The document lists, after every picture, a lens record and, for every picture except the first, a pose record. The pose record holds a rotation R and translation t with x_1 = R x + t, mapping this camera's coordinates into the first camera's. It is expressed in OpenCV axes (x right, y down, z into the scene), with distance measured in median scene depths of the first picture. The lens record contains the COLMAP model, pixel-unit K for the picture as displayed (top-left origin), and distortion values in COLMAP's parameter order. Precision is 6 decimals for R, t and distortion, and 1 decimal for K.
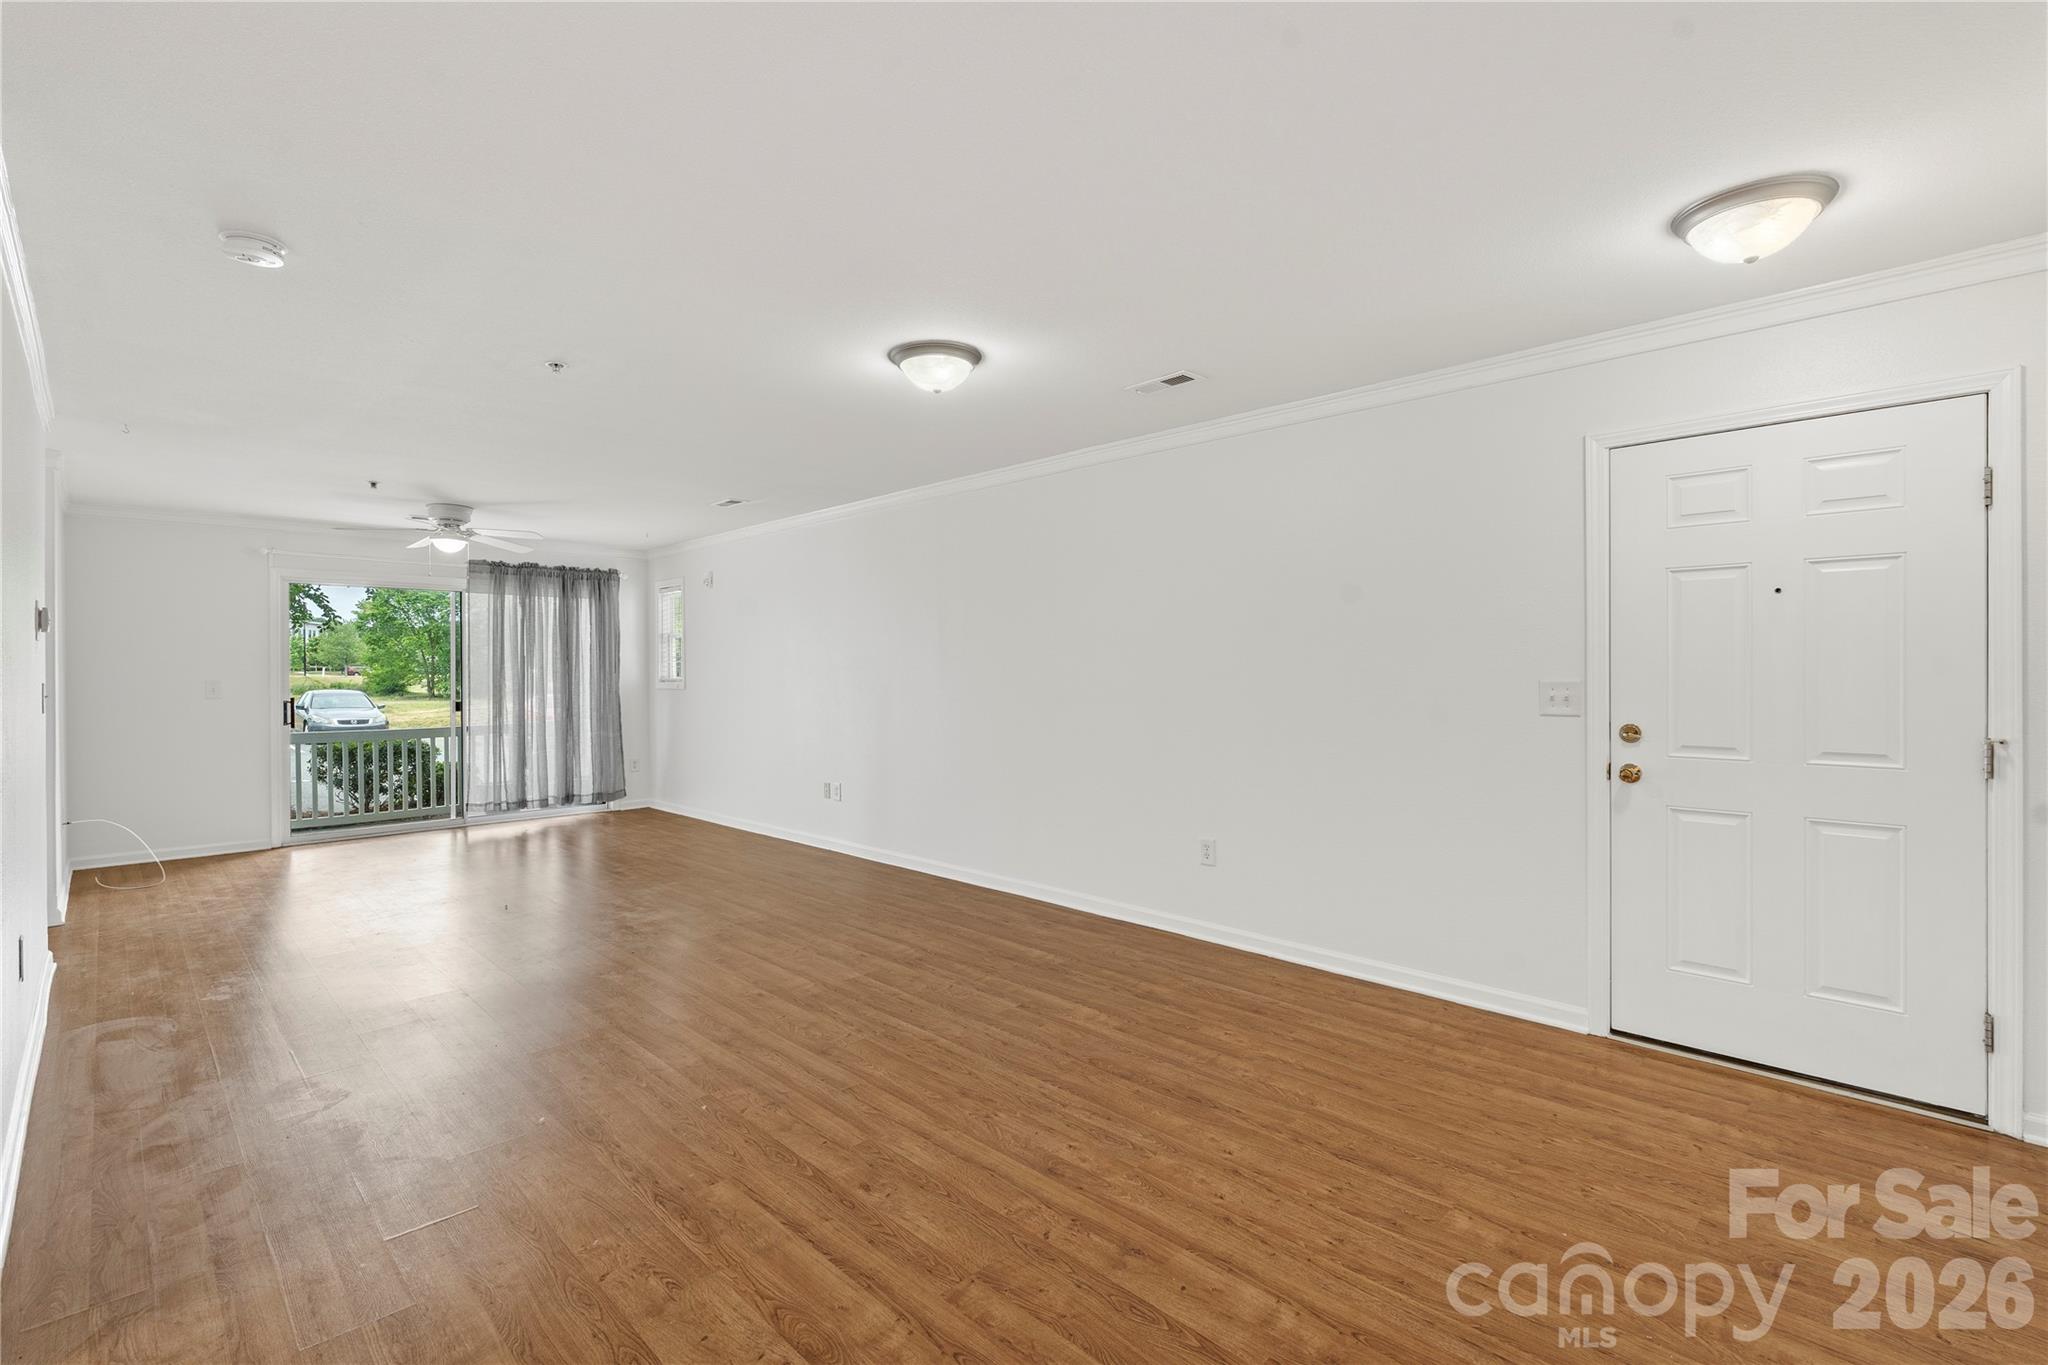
lens RADIAL K [[927.3, 0, 1033.1], [0, 927.3, 680.1], [0, 0, 1]] dist [-0.002378, -0.000097]
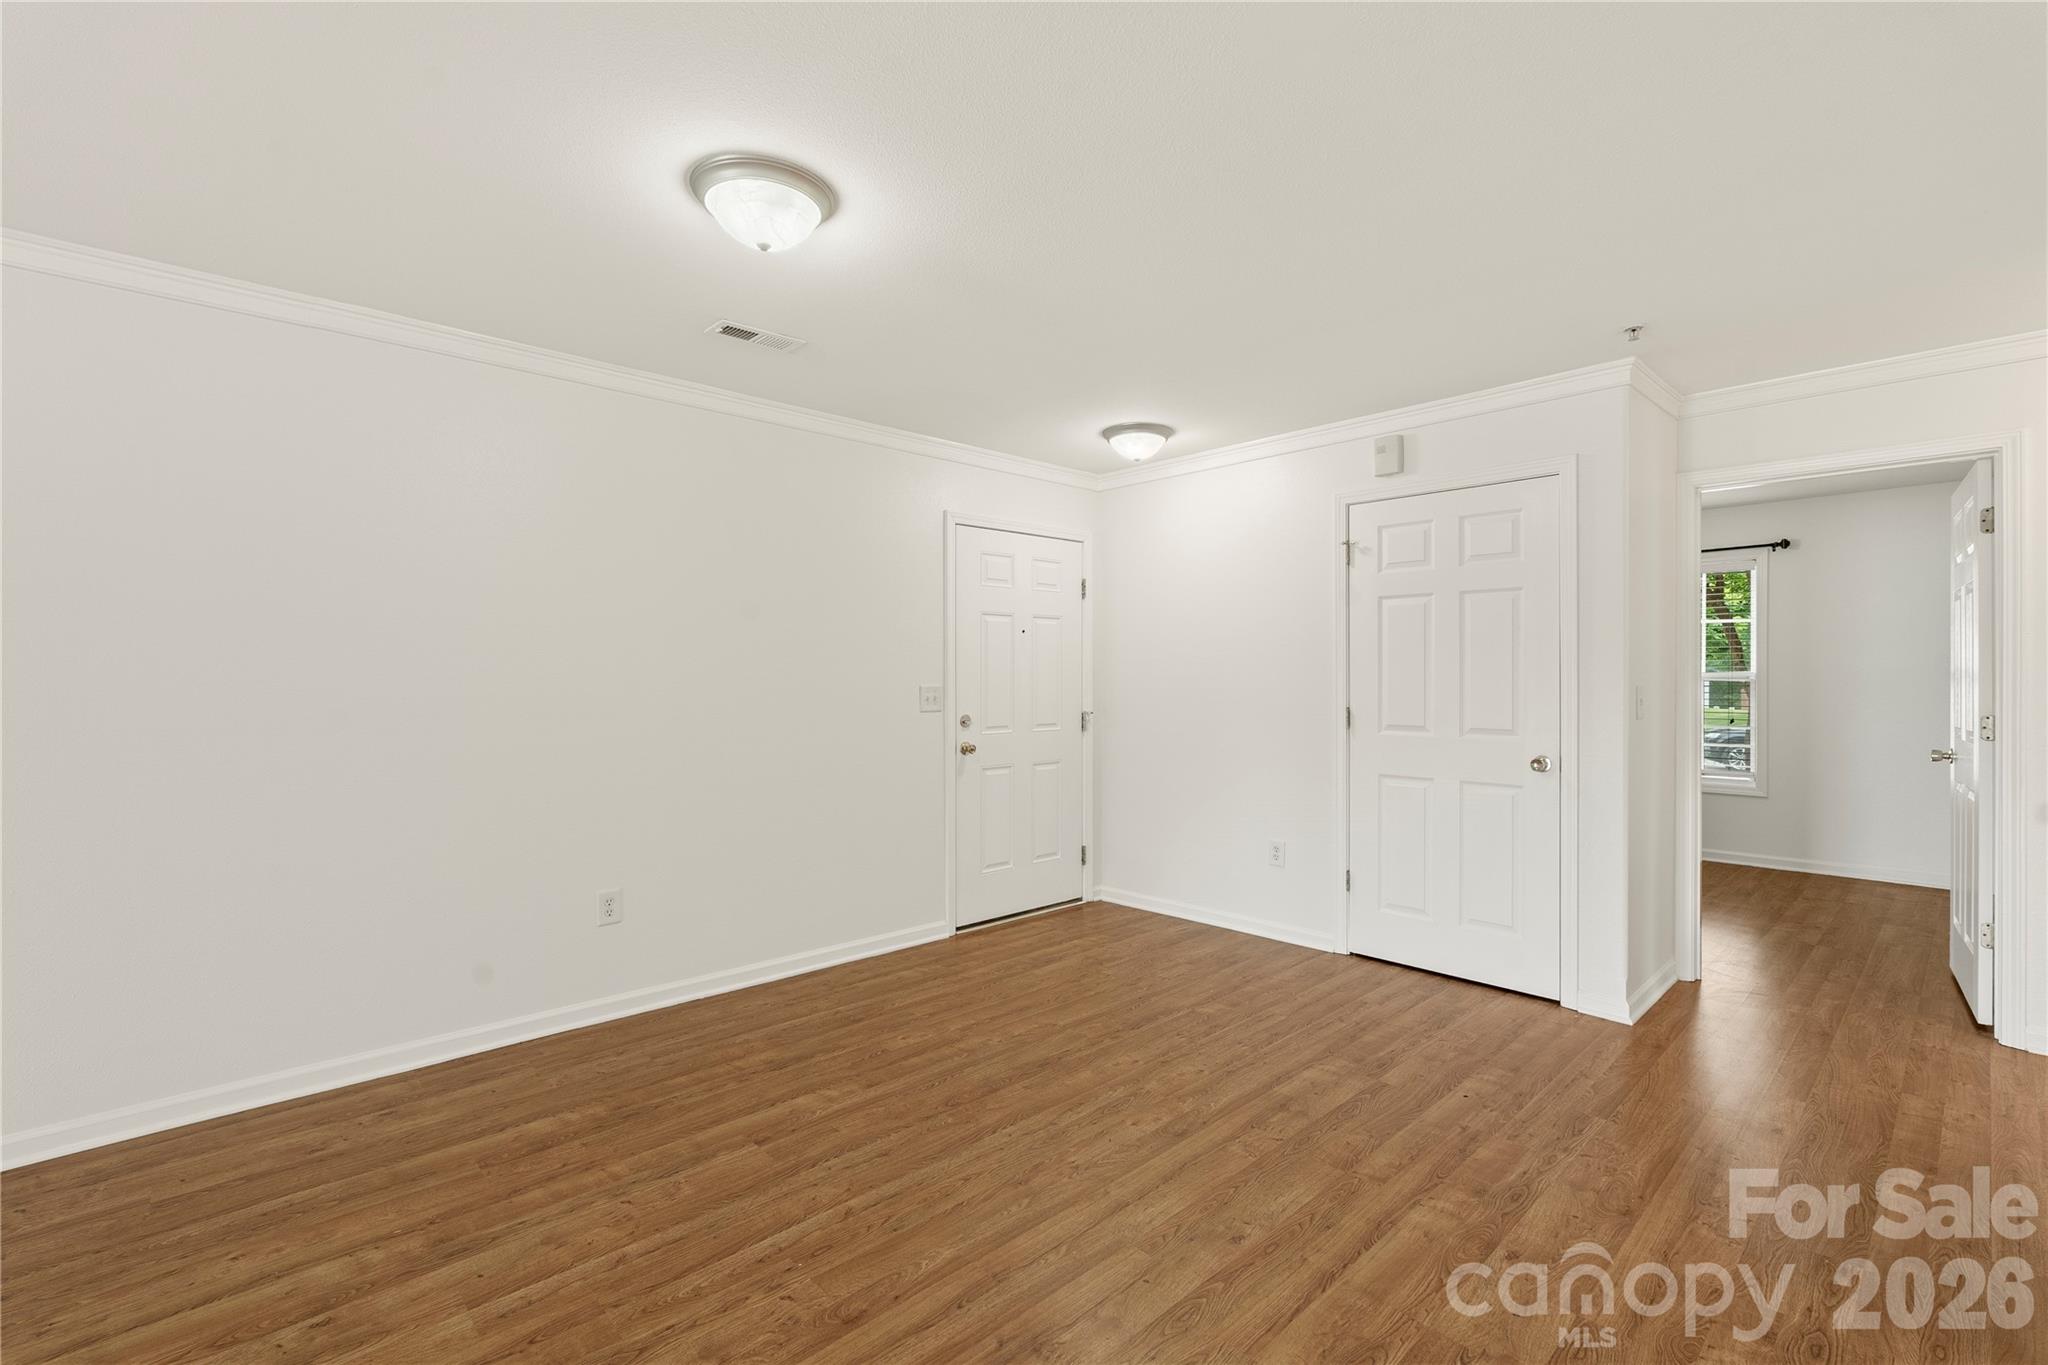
lens RADIAL K [[904.6, 0, 1024.5], [0, 904.6, 681.7], [0, 0, 1]] dist [-0.001992, 0.000140]
pose [[0.037272, -0.000856, 0.999305, -0.660002], [0.012088, 0.999927, 0.000406, -0.003167], [-0.999232, 0.012064, 0.037279, 0.715514]]
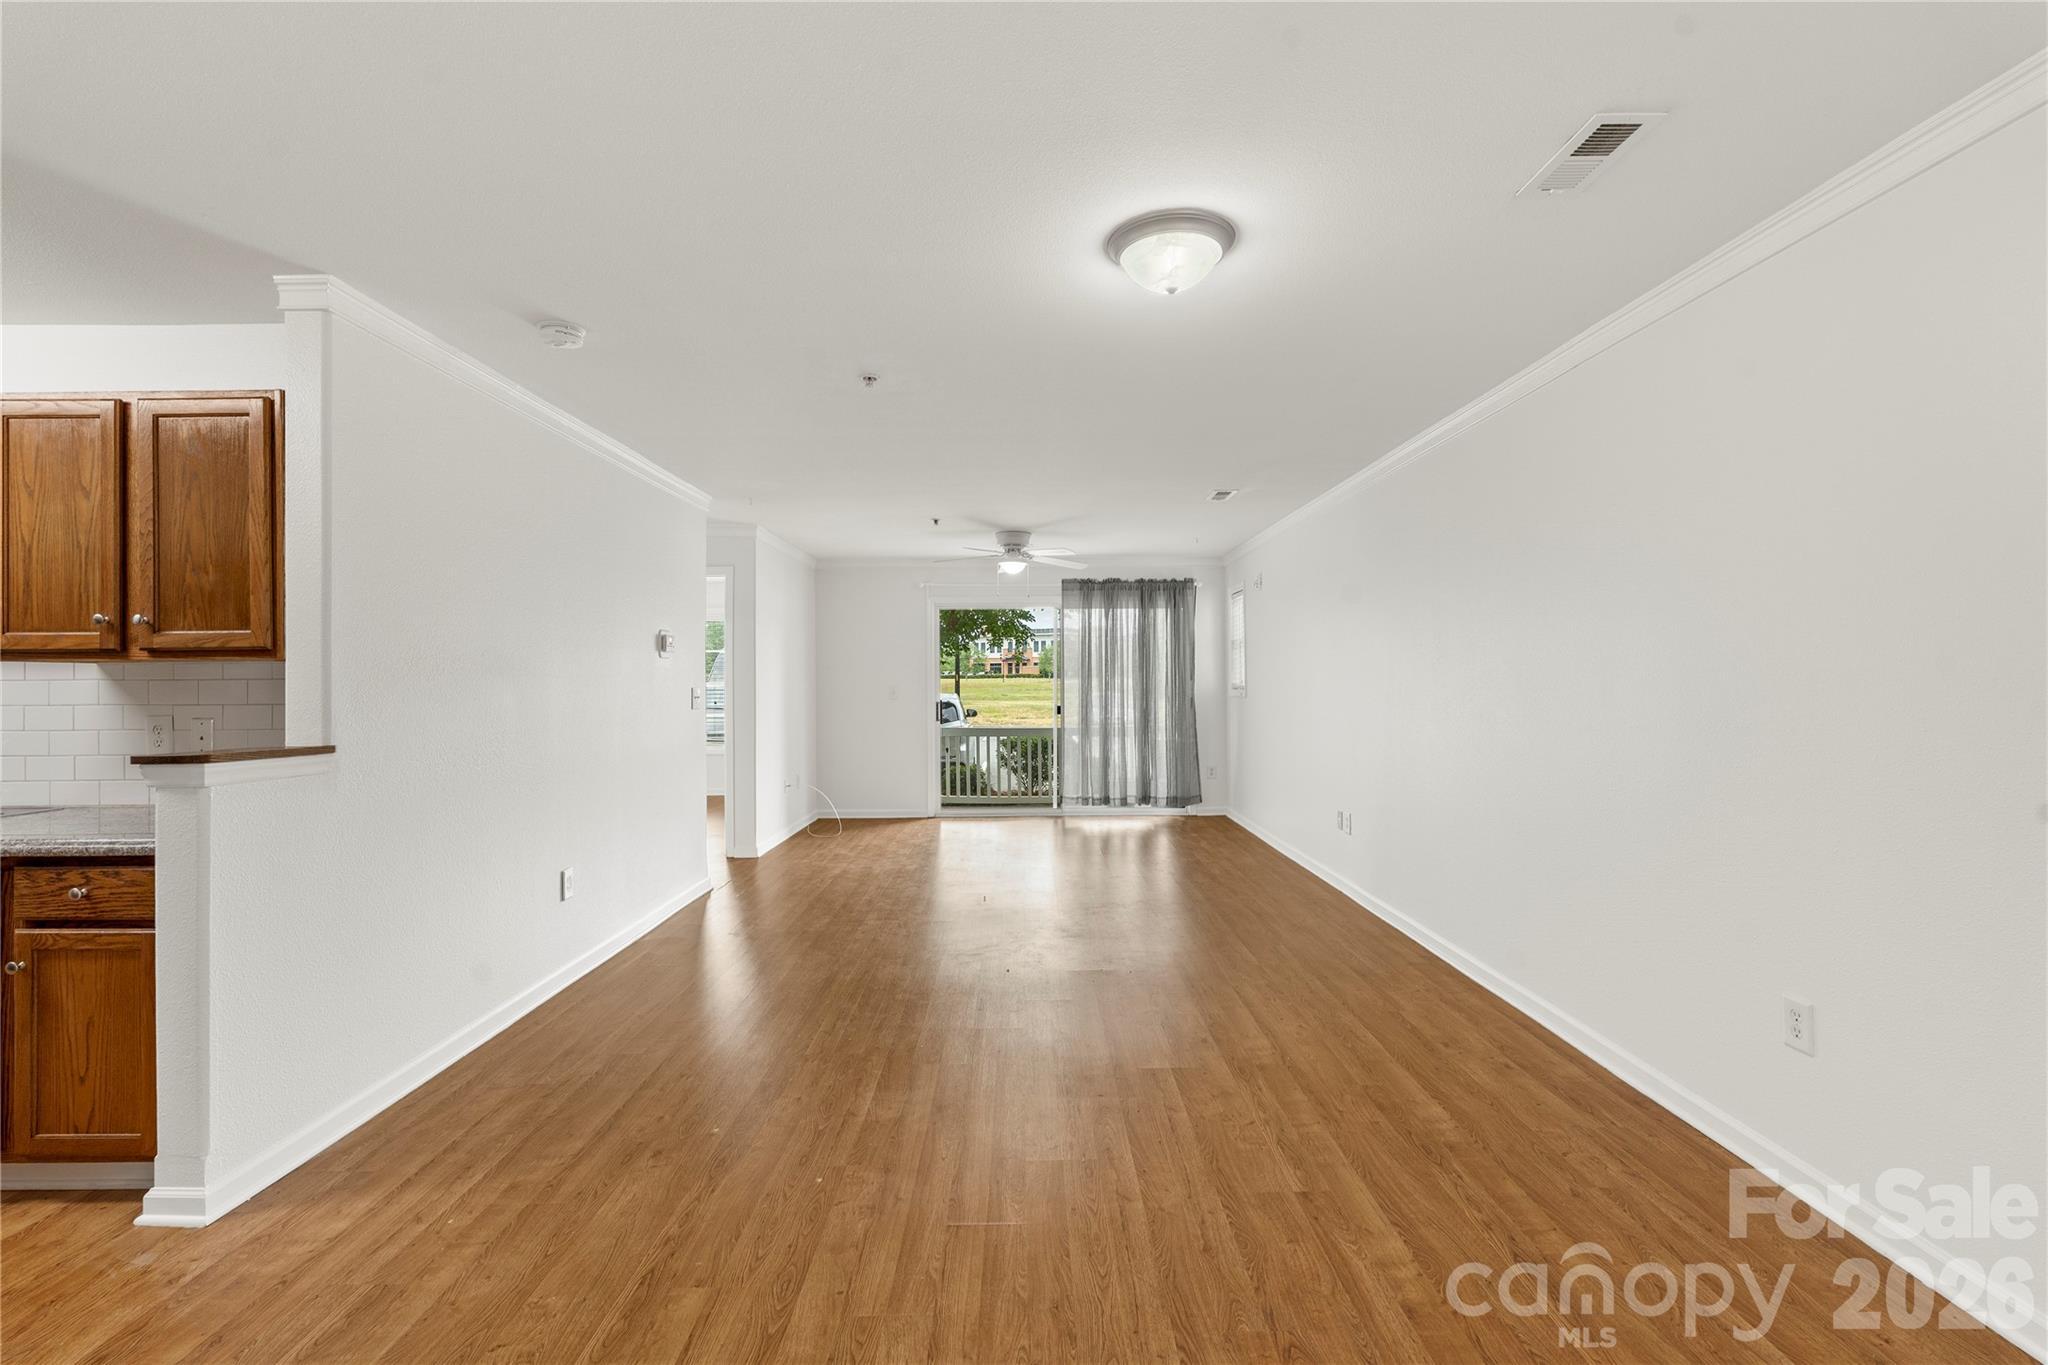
lens RADIAL K [[907.3, 0, 1026.2], [0, 907.3, 676.6], [0, 0, 1]] dist [-0.002056, 0.000123]
pose [[0.707179, -0.003369, -0.707027, 0.280925], [-0.003502, 0.999960, -0.008267, -0.005080], [0.707026, 0.008323, 0.707139, 0.383527]]
